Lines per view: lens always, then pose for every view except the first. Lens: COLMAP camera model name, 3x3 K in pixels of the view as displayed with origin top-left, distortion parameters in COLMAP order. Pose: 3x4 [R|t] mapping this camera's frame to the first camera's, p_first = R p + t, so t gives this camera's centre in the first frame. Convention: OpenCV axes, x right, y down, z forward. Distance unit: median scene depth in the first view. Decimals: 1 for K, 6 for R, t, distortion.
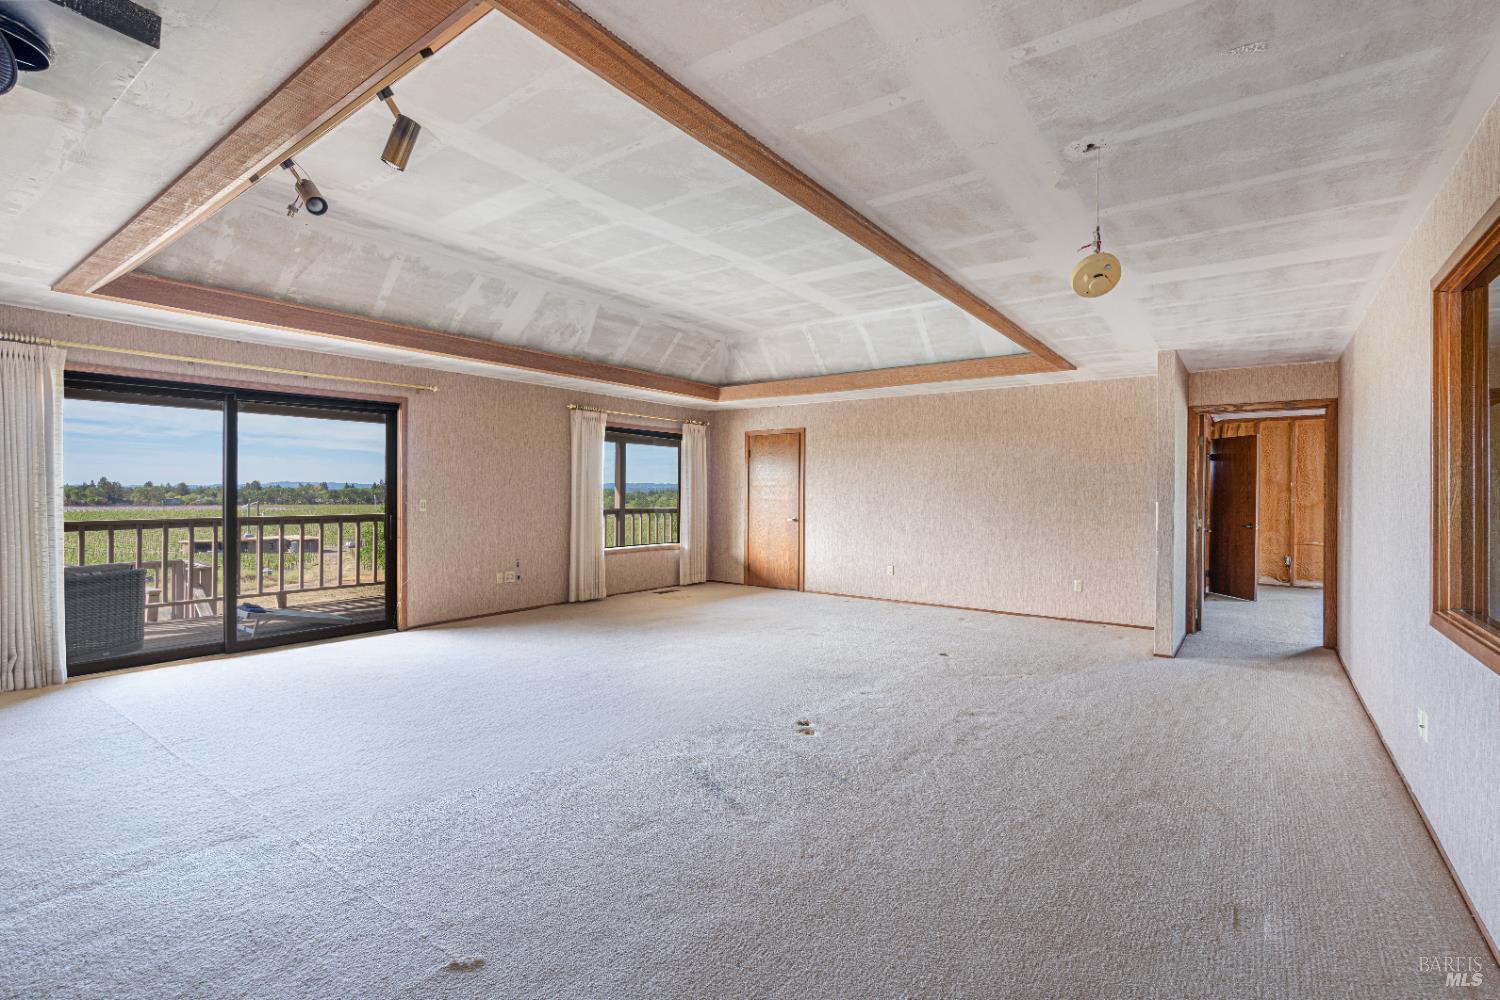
lens RADIAL K [[678.5, 0, 749.3], [0, 678.5, 496.9], [0, 0, 1]] dist [0.013253, -0.000009]
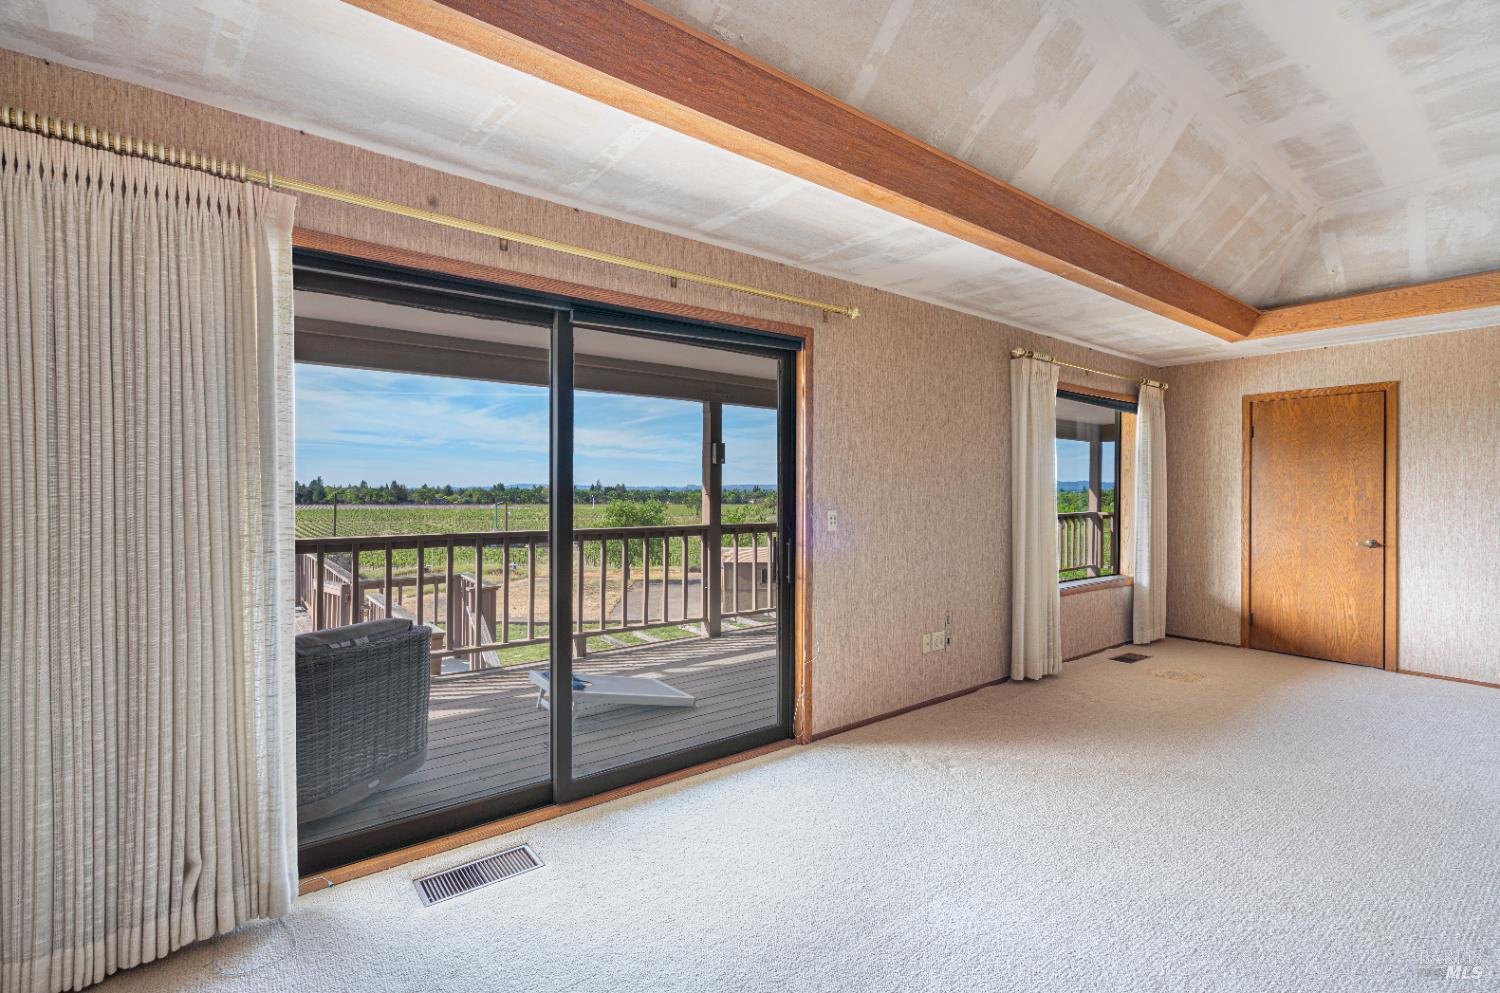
lens RADIAL K [[678.8, 0, 755.0], [0, 678.8, 496.5], [0, 0, 1]] dist [-0.005683, -0.000081]
pose [[0.964909, 0.000489, -0.262583, -0.340765], [-0.000875, 0.999999, -0.001356, -0.005445], [0.262582, 0.001538, 0.964909, 0.381539]]
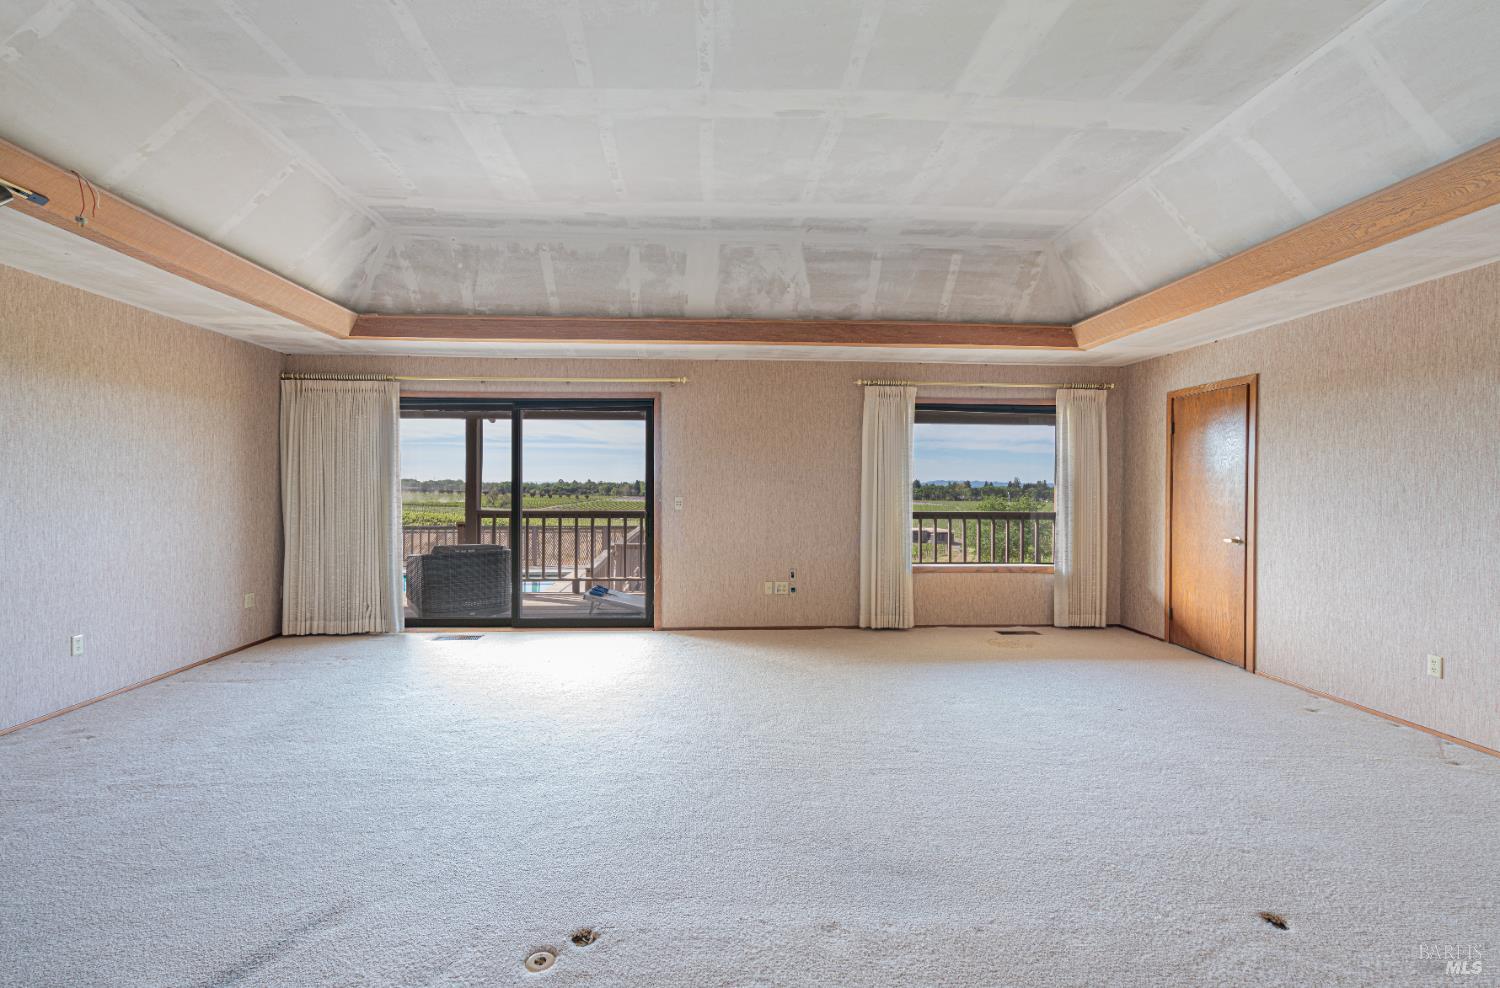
lens RADIAL K [[695.4, 0, 750.0], [0, 695.4, 494.0], [0, 0, 1]] dist [0.001914, 0.000546]
pose [[0.644661, 0.007249, -0.764434, 0.290519], [-0.008551, 0.999961, 0.002271, -0.002995], [0.764421, 0.005073, 0.644698, 0.387774]]
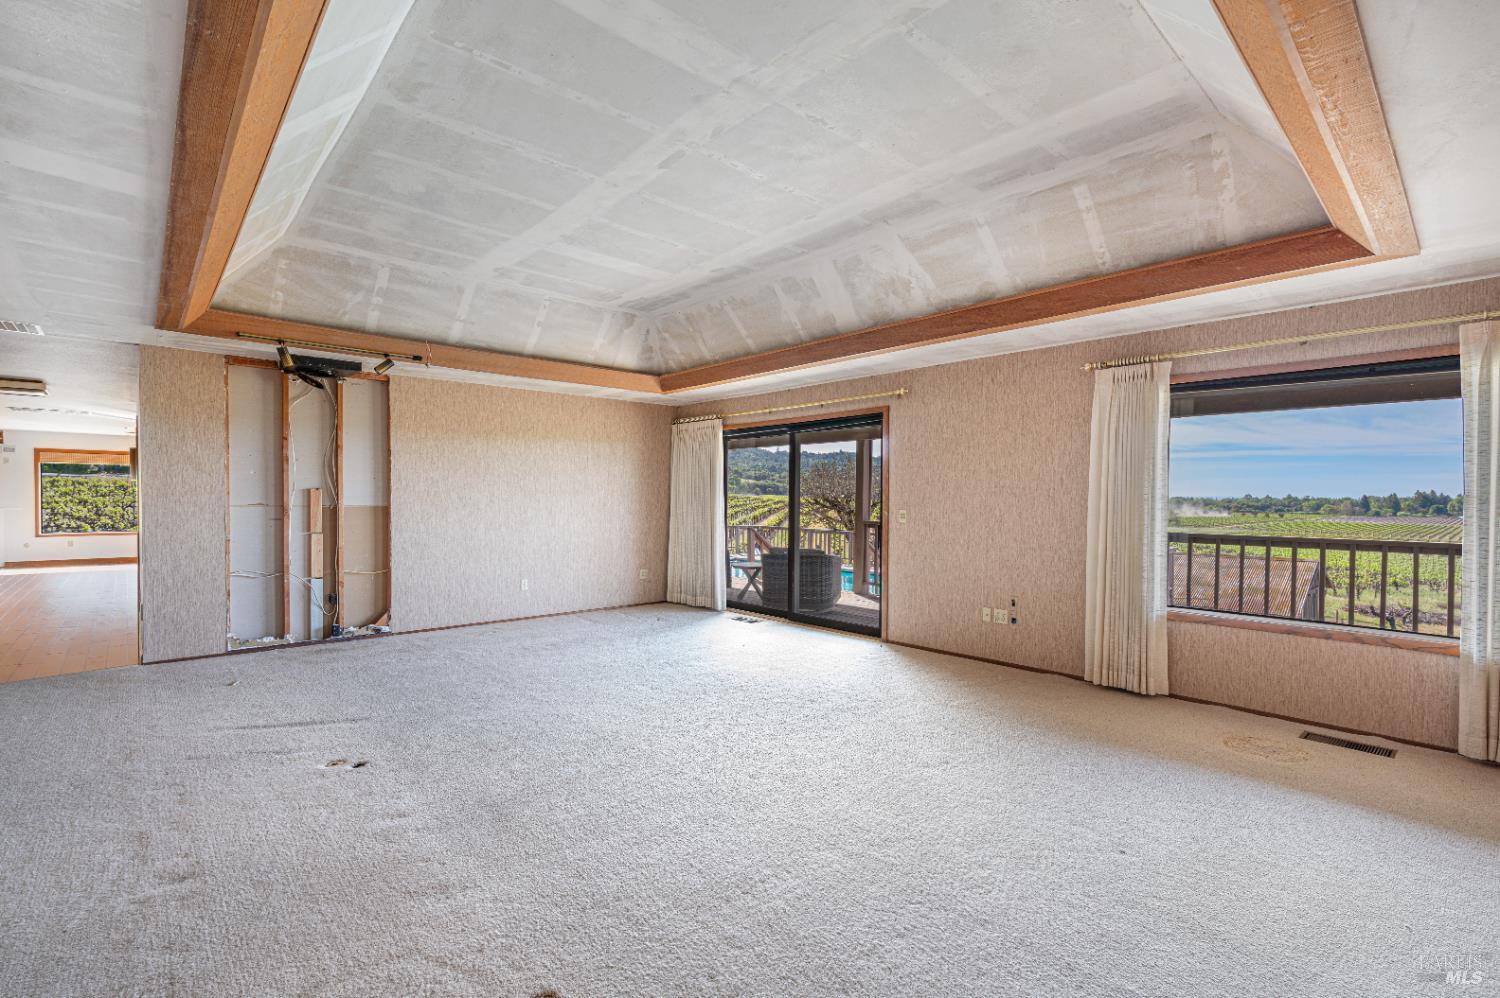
lens RADIAL K [[689.0, 0, 750.0], [0, 689.0, 499.0], [0, 0, 1]] dist [0.000223, 0.000430]
pose [[-0.195360, -0.003518, -0.980725, 0.433870], [-0.017089, 0.999854, -0.000183, -0.006385], [0.980583, 0.016724, -0.195391, 0.850130]]
